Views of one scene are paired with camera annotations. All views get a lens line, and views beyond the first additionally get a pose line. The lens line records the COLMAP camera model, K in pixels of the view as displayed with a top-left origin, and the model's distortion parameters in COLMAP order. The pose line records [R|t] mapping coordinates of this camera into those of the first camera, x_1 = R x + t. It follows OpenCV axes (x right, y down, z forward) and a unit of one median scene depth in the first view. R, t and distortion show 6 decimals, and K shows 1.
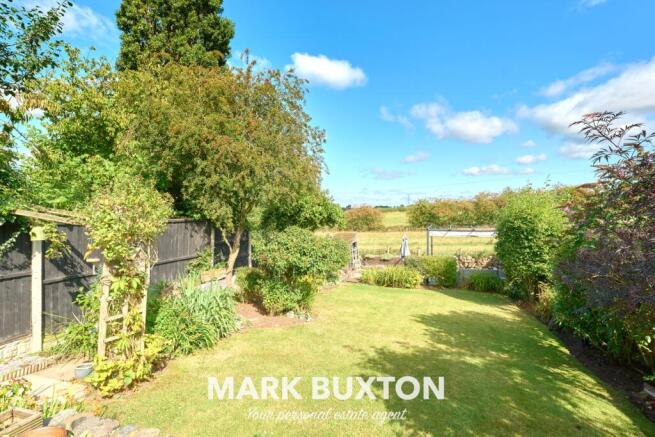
lens RADIAL K [[319.3, 0, 327.5], [0, 319.3, 218.5], [0, 0, 1]] dist [-0.001441, -0.000223]
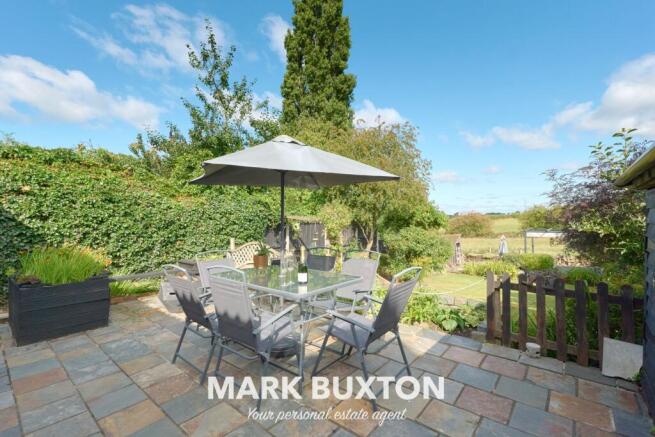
lens RADIAL K [[292.2, 0, 327.5], [0, 292.2, 218.5], [0, 0, 1]] dist [-0.001030, -0.000144]
pose [[0.939683, -0.012874, -0.341803, -0.000718], [0.003705, 0.999616, -0.027466, 0.023000], [0.342025, 0.024543, 0.939370, -0.390750]]
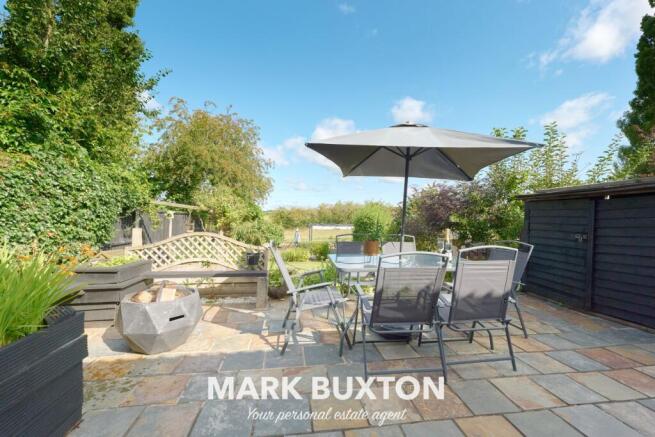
lens RADIAL K [[266.8, 0, 328.8], [0, 266.8, 221.2], [0, 0, 1]] dist [0.002232, -0.000051]
pose [[0.876017, 0.016410, 0.482002, -0.392606], [-0.013988, 0.999865, -0.008618, 0.038220], [-0.482078, 0.000807, 0.876128, -0.323600]]
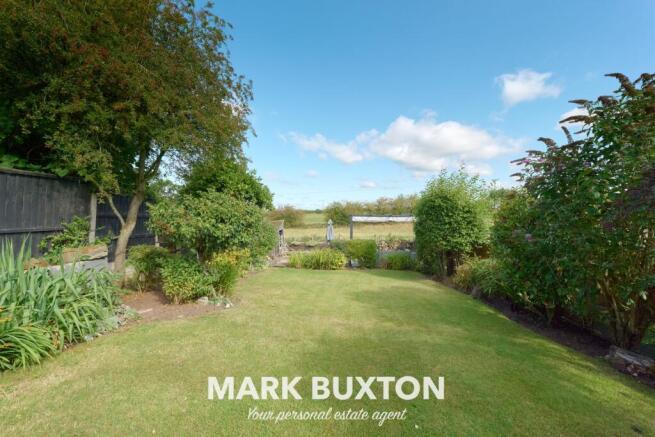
lens RADIAL K [[266.8, 0, 328.8], [0, 266.8, 221.2], [0, 0, 1]] dist [0.002232, -0.000051]
pose [[0.963378, 0.010133, 0.267956, 0.002389], [-0.010915, 0.999939, 0.001429, 0.083306], [-0.267925, -0.004302, 0.963430, 0.238340]]
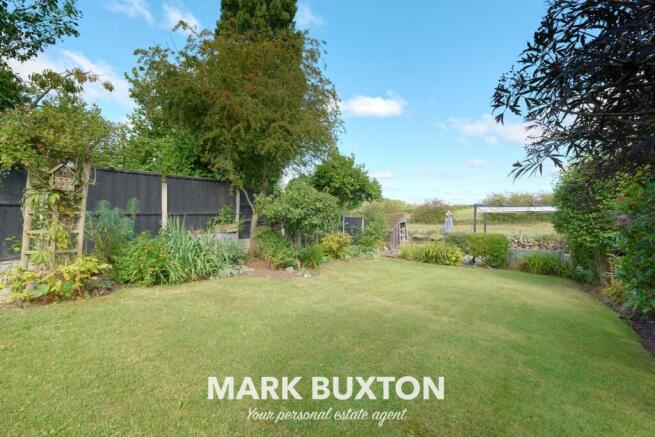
lens RADIAL K [[266.8, 0, 328.8], [0, 266.8, 221.2], [0, 0, 1]] dist [0.002232, -0.000051]
pose [[0.958265, 0.020456, -0.285148, 0.194527], [-0.014668, 0.999641, 0.022419, 0.105768], [0.285504, -0.017301, 0.958221, 0.195801]]
